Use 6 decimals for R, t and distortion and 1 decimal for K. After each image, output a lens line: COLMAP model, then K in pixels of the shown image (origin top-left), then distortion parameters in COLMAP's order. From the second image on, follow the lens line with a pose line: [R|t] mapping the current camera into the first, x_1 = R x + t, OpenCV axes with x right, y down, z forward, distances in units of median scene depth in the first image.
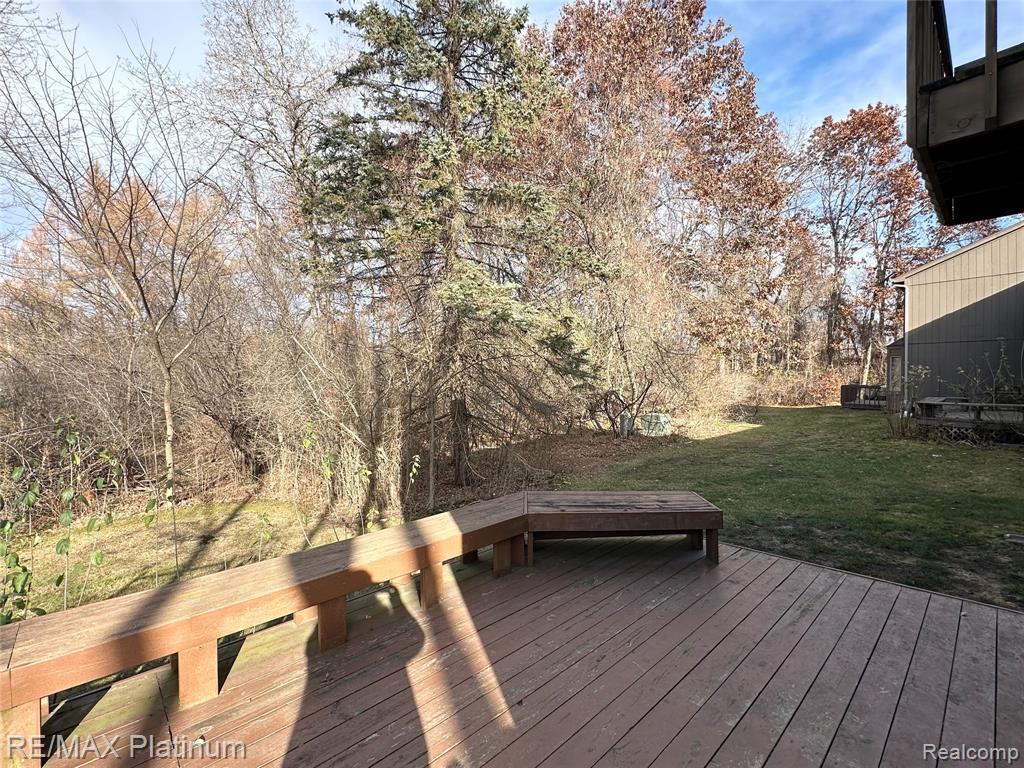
lens RADIAL K [[457.1, 0, 515.0], [0, 457.1, 385.4], [0, 0, 1]] dist [-0.000330, 0.000311]
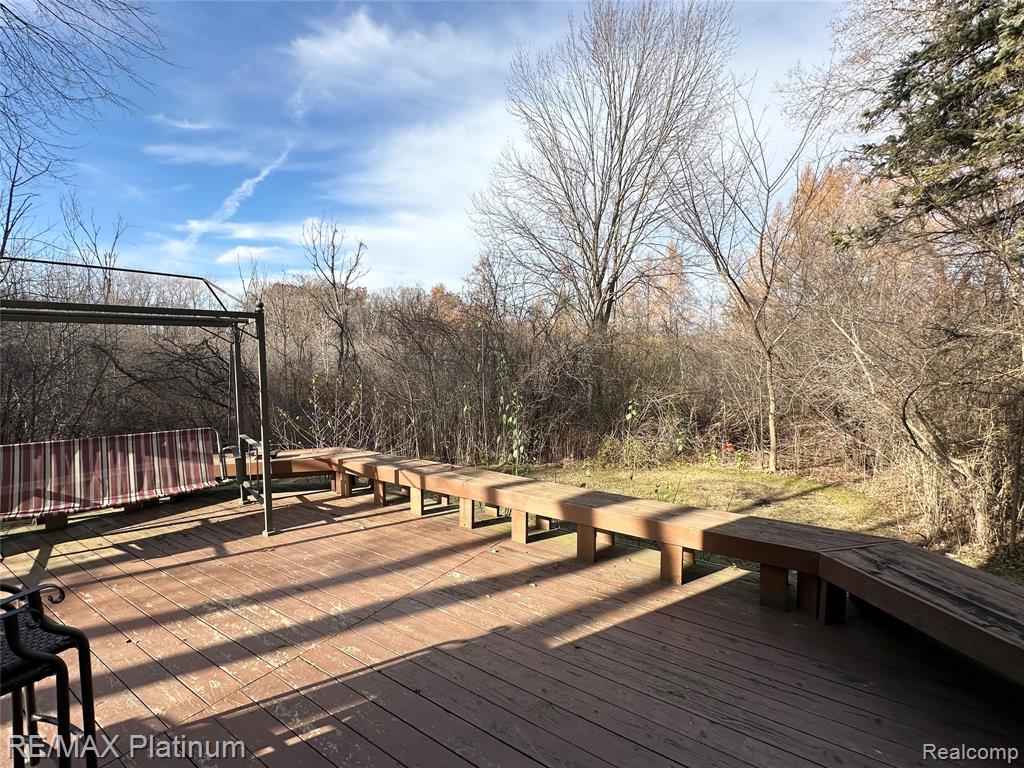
lens RADIAL K [[457.1, 0, 515.0], [0, 457.1, 385.4], [0, 0, 1]] dist [-0.000330, 0.000311]
pose [[0.233825, 0.072230, -0.969592, 0.270926], [-0.025034, 0.997353, 0.068261, -0.016569], [0.971956, 0.008312, 0.235014, 0.138755]]
